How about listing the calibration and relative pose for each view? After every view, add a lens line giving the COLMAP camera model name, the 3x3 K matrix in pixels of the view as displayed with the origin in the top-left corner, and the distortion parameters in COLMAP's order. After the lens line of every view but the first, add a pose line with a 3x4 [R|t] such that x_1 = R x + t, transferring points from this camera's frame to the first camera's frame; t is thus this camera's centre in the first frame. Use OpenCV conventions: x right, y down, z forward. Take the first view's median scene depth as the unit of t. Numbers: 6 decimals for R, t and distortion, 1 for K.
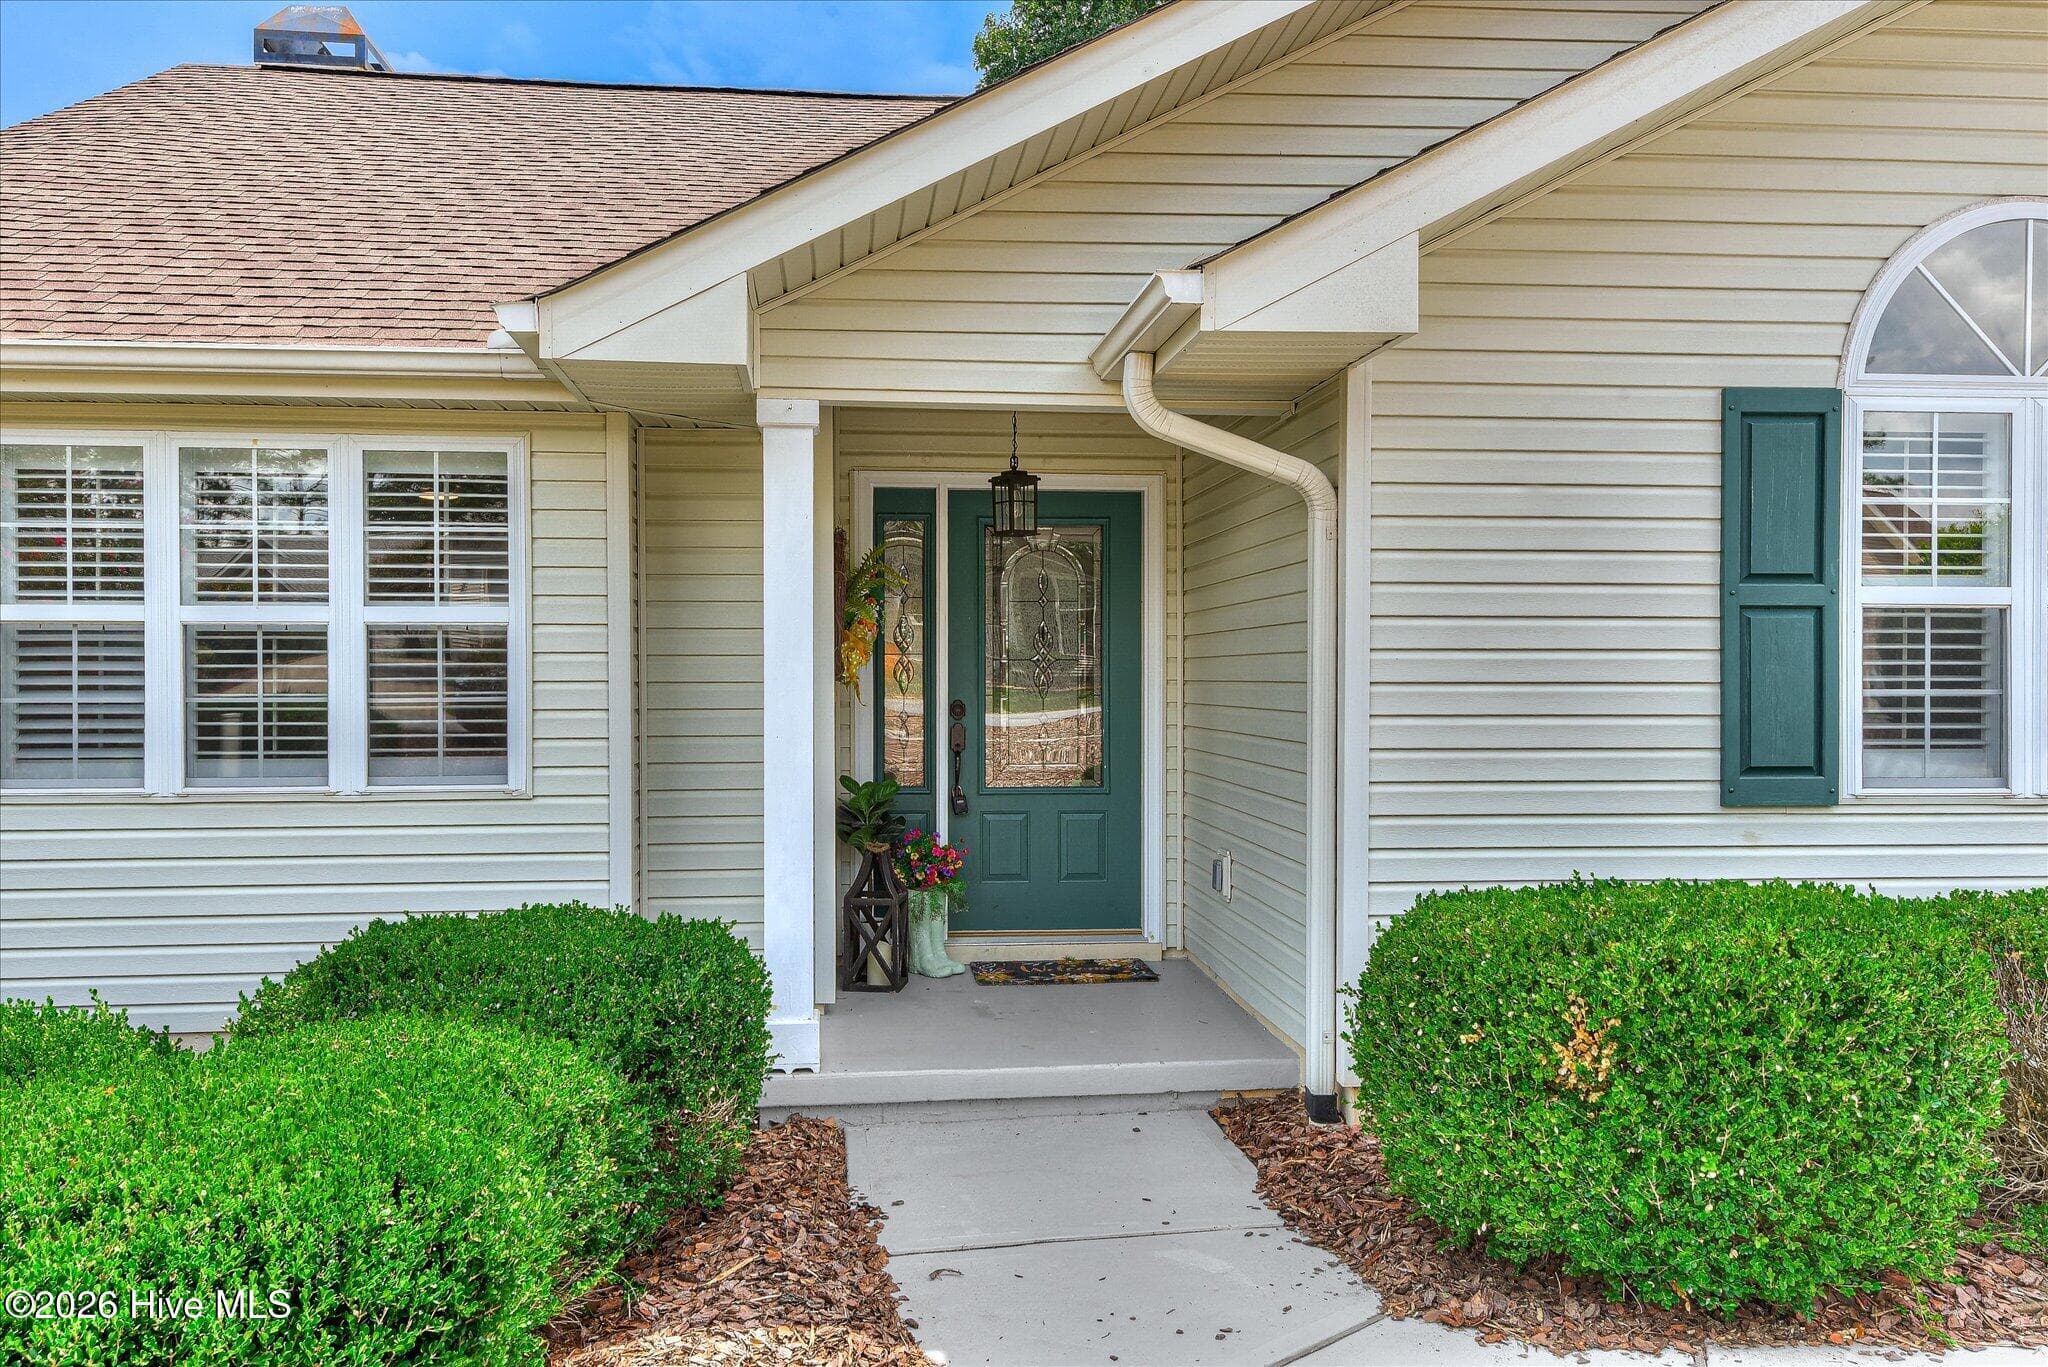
lens RADIAL K [[1609.7, 0, 1024.0], [0, 1609.7, 683.5], [0, 0, 1]] dist [0.047063, -0.031791]
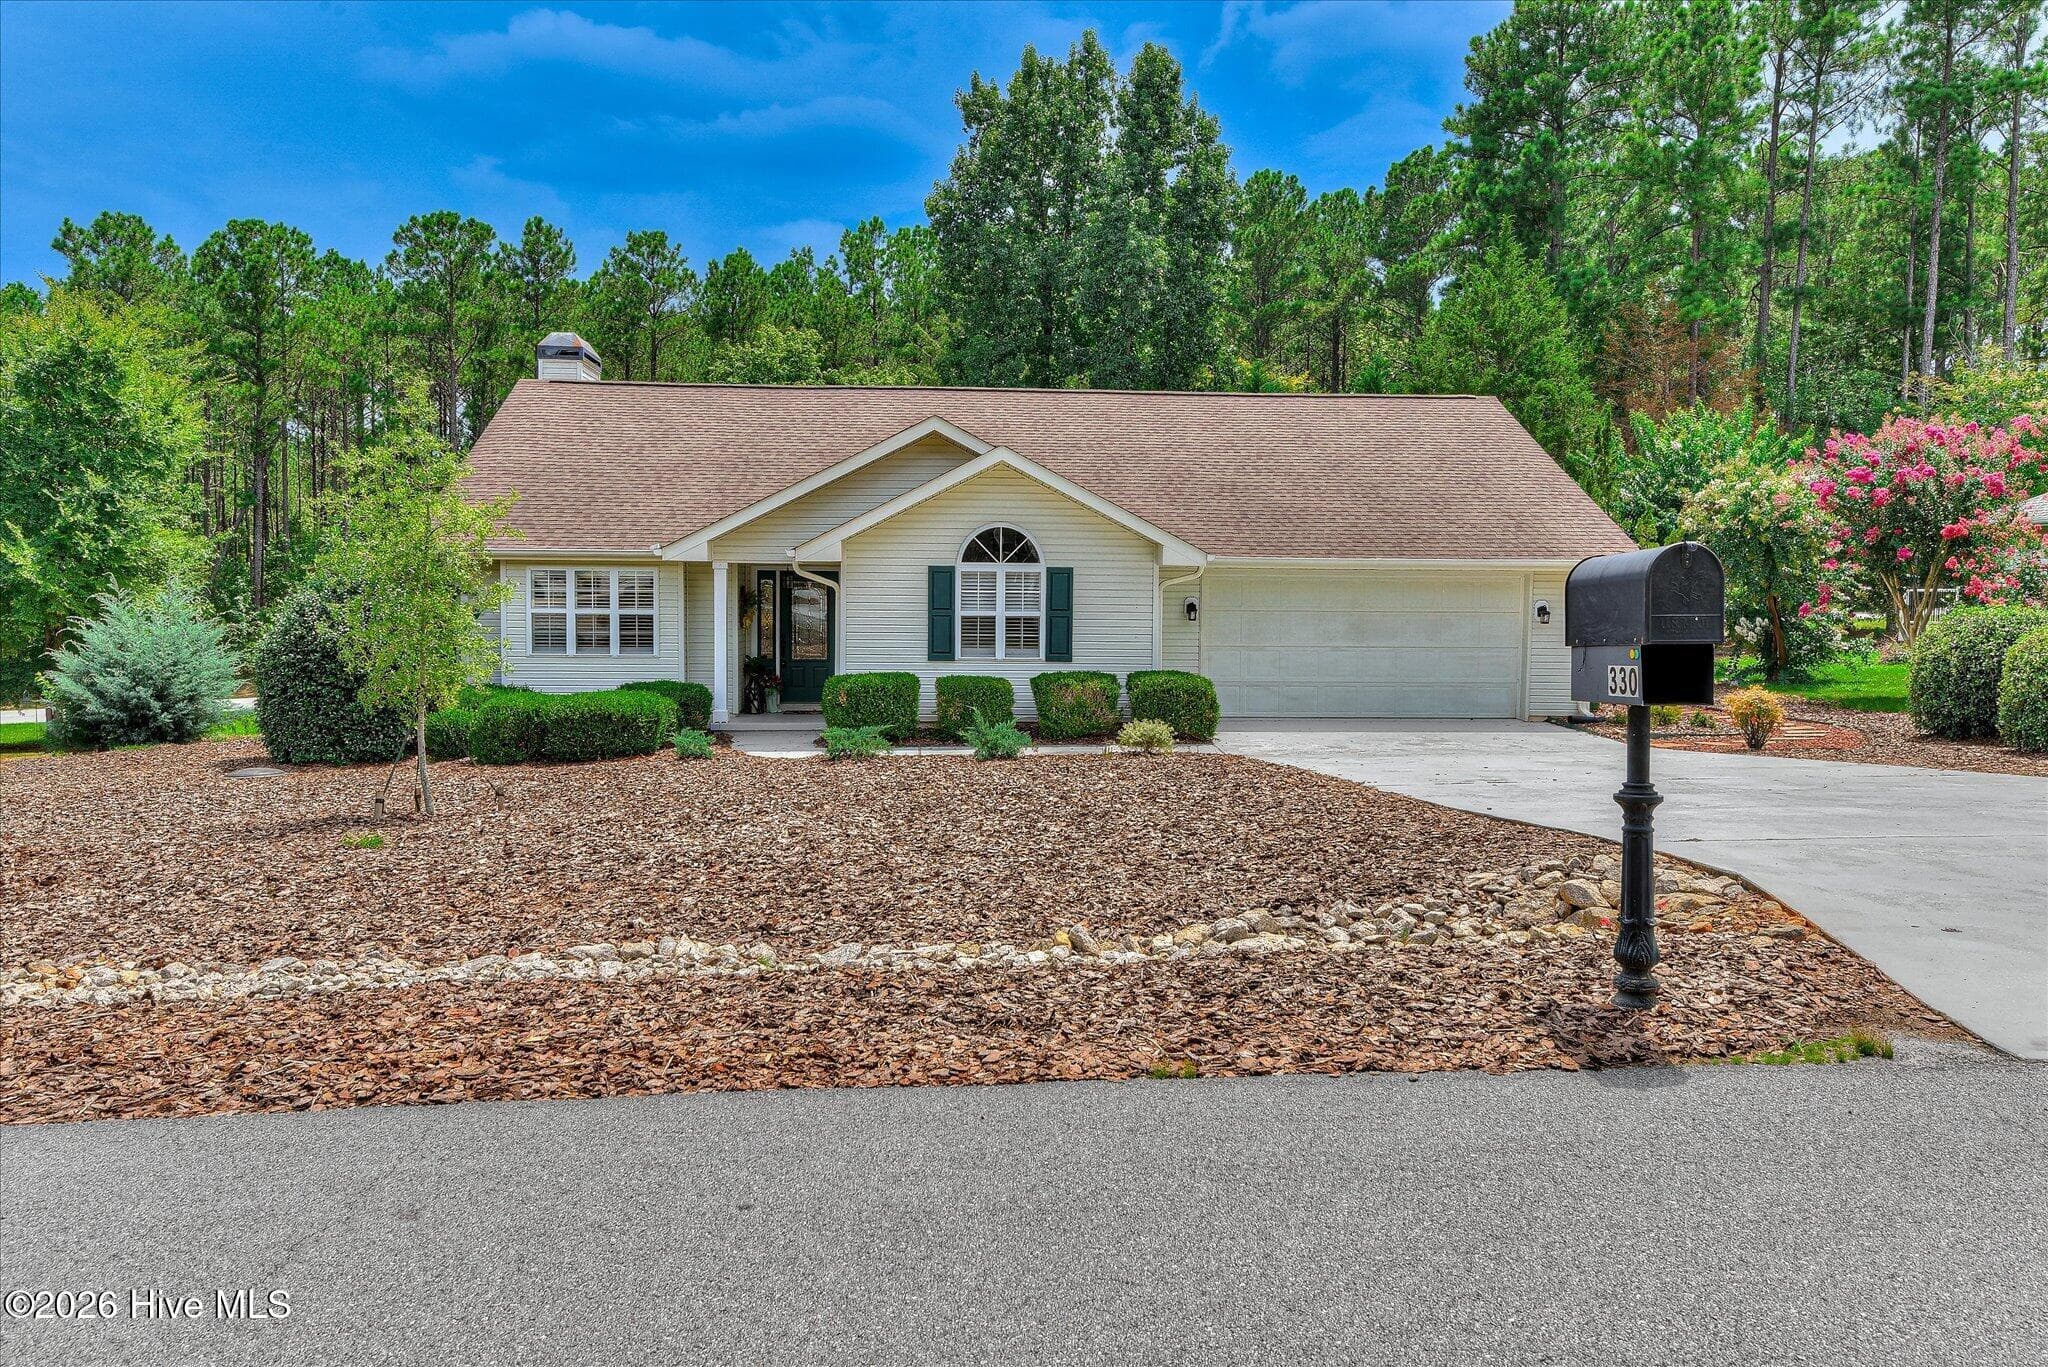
lens RADIAL K [[1609.7, 0, 1024.0], [0, 1609.7, 683.5], [0, 0, 1]] dist [0.047063, -0.031791]
pose [[0.998645, 0.012050, -0.050631, 0.847470], [-0.009579, 0.998765, 0.048762, -0.072139], [0.051156, -0.048211, 0.997526, -3.115804]]
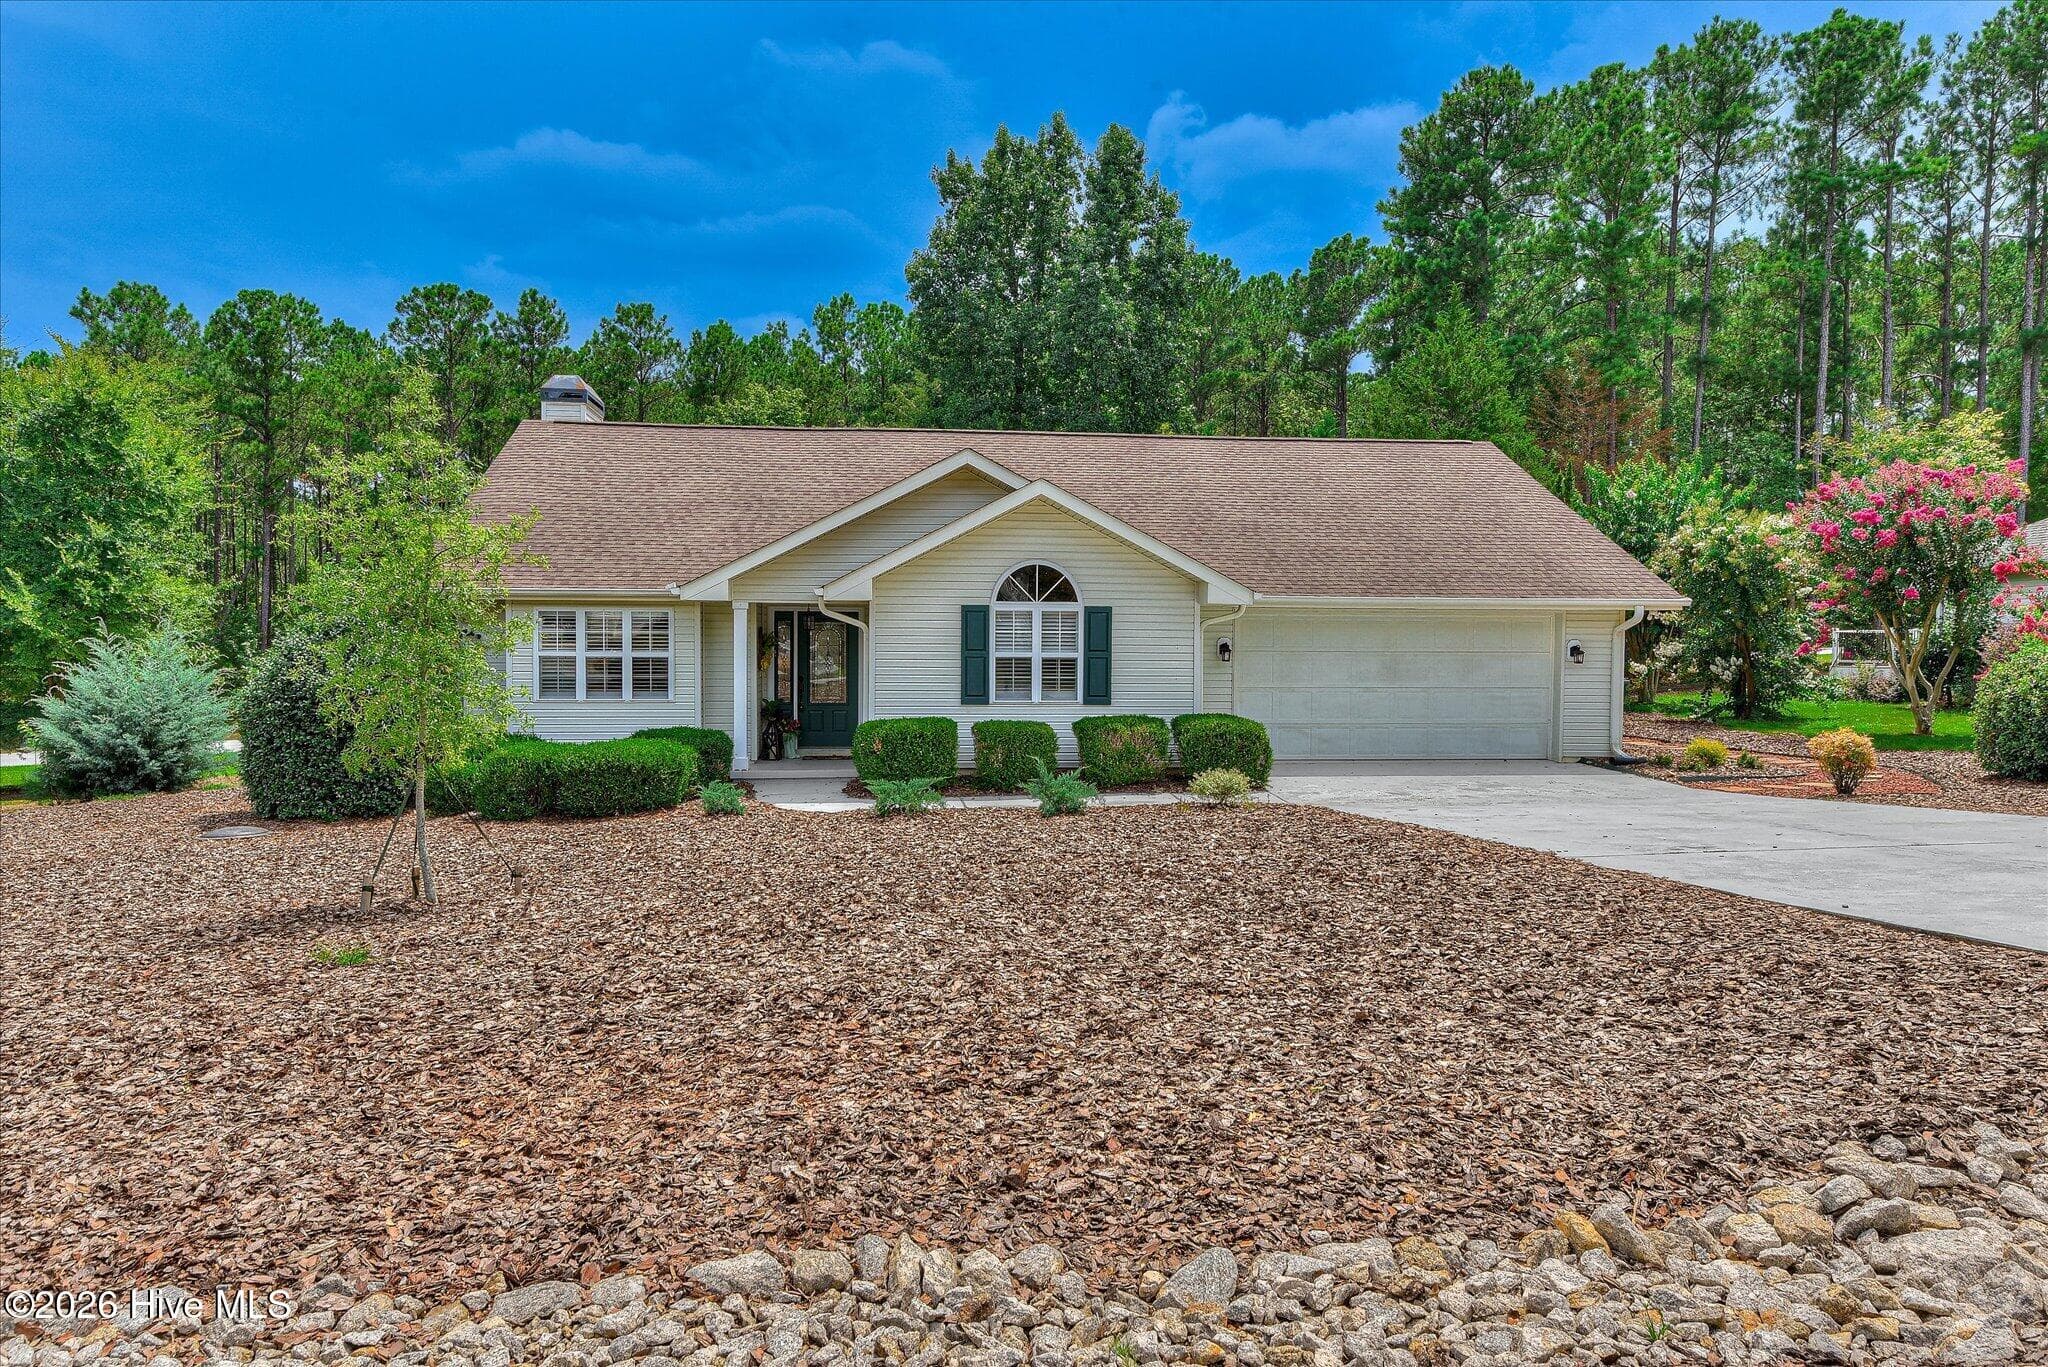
lens RADIAL K [[1404.6, 0, 1024.0], [0, 1404.6, 683.5], [0, 0, 1]] dist [0.033952, -0.037793]
pose [[0.999975, 0.006436, -0.002821, 0.559486], [-0.006364, 0.999673, 0.024766, -0.064004], [0.002980, -0.024747, 0.999689, -2.450917]]
